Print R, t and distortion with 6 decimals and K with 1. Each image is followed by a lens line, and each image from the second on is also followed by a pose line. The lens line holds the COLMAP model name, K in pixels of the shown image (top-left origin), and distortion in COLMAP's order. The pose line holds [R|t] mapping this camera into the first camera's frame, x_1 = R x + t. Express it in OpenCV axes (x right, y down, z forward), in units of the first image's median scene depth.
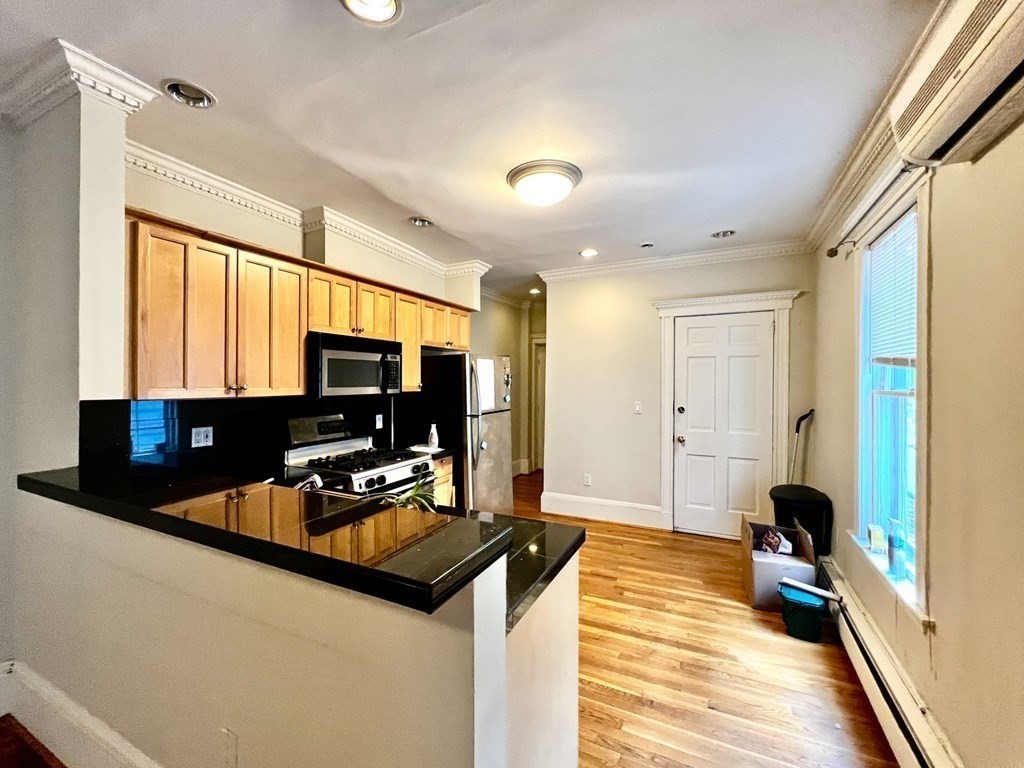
lens RADIAL K [[421.5, 0, 512.0], [0, 421.5, 384.0], [0, 0, 1]] dist [-0.001546, -0.000291]
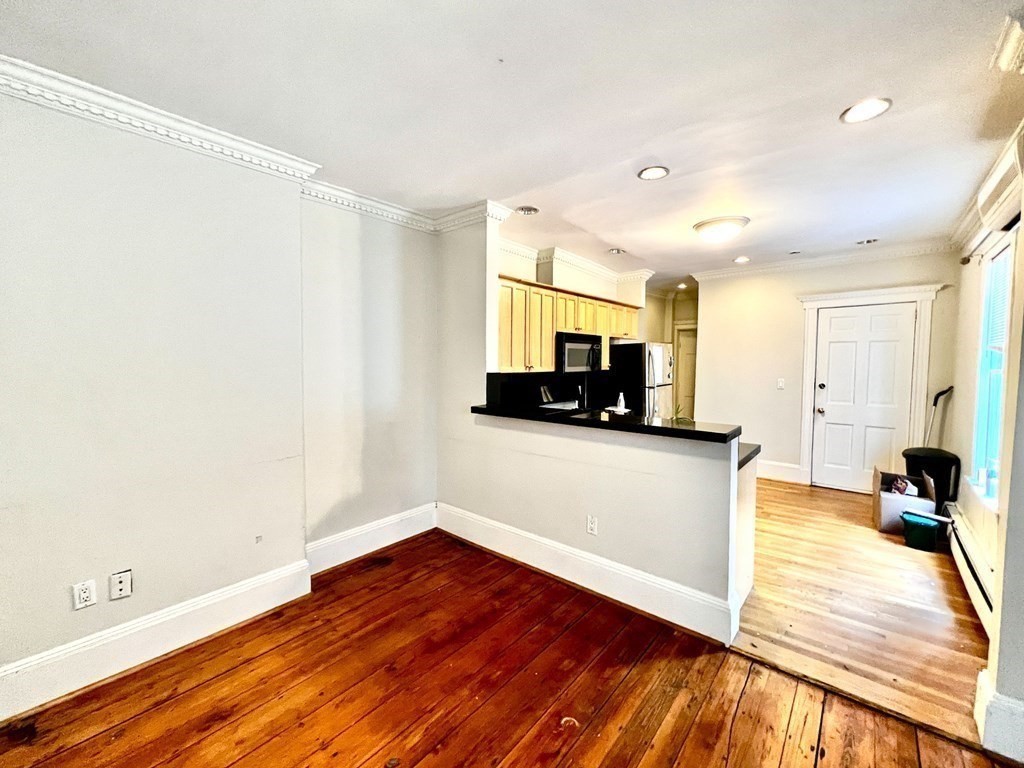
lens RADIAL K [[417.9, 0, 512.0], [0, 417.9, 384.0], [0, 0, 1]] dist [-0.000748, -0.000208]
pose [[0.968291, 0.011609, -0.249555, -0.213371], [0.000178, 0.998887, 0.047158, -0.001021], [0.249825, -0.045708, 0.967212, -0.505957]]
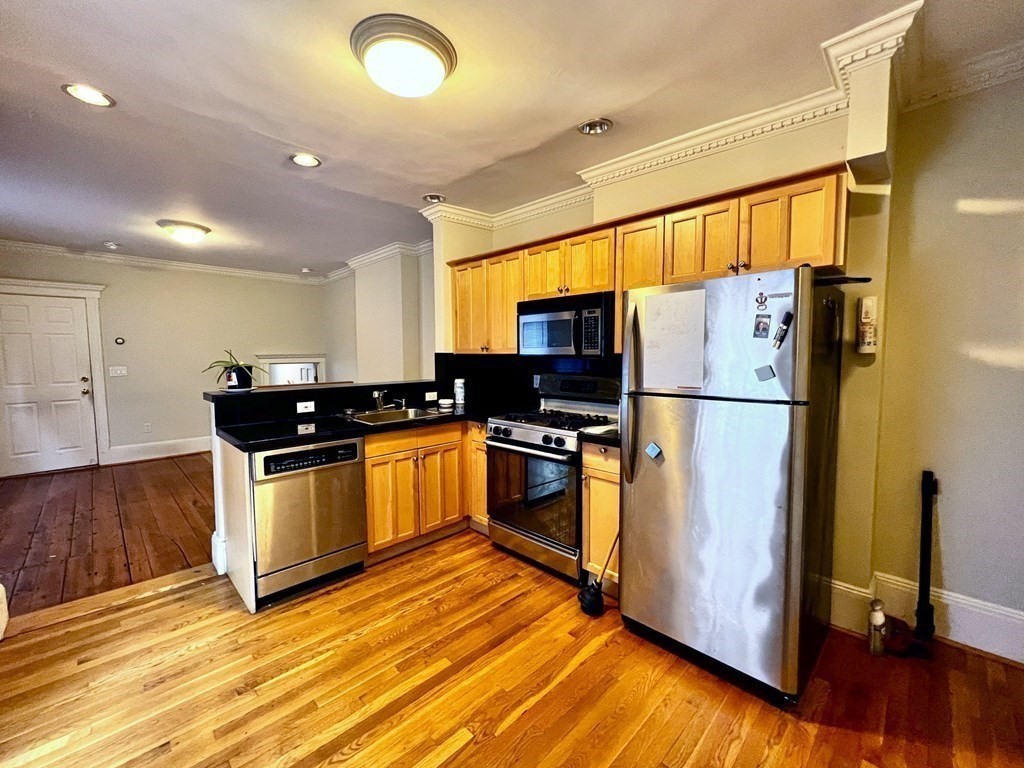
lens RADIAL K [[421.5, 0, 512.0], [0, 421.5, 384.0], [0, 0, 1]] dist [-0.001546, -0.000291]
pose [[-0.326088, 0.070937, -0.942674, 0.607640], [0.000238, 0.997187, 0.074957, 0.018206], [0.945339, 0.024218, -0.325187, 1.177956]]
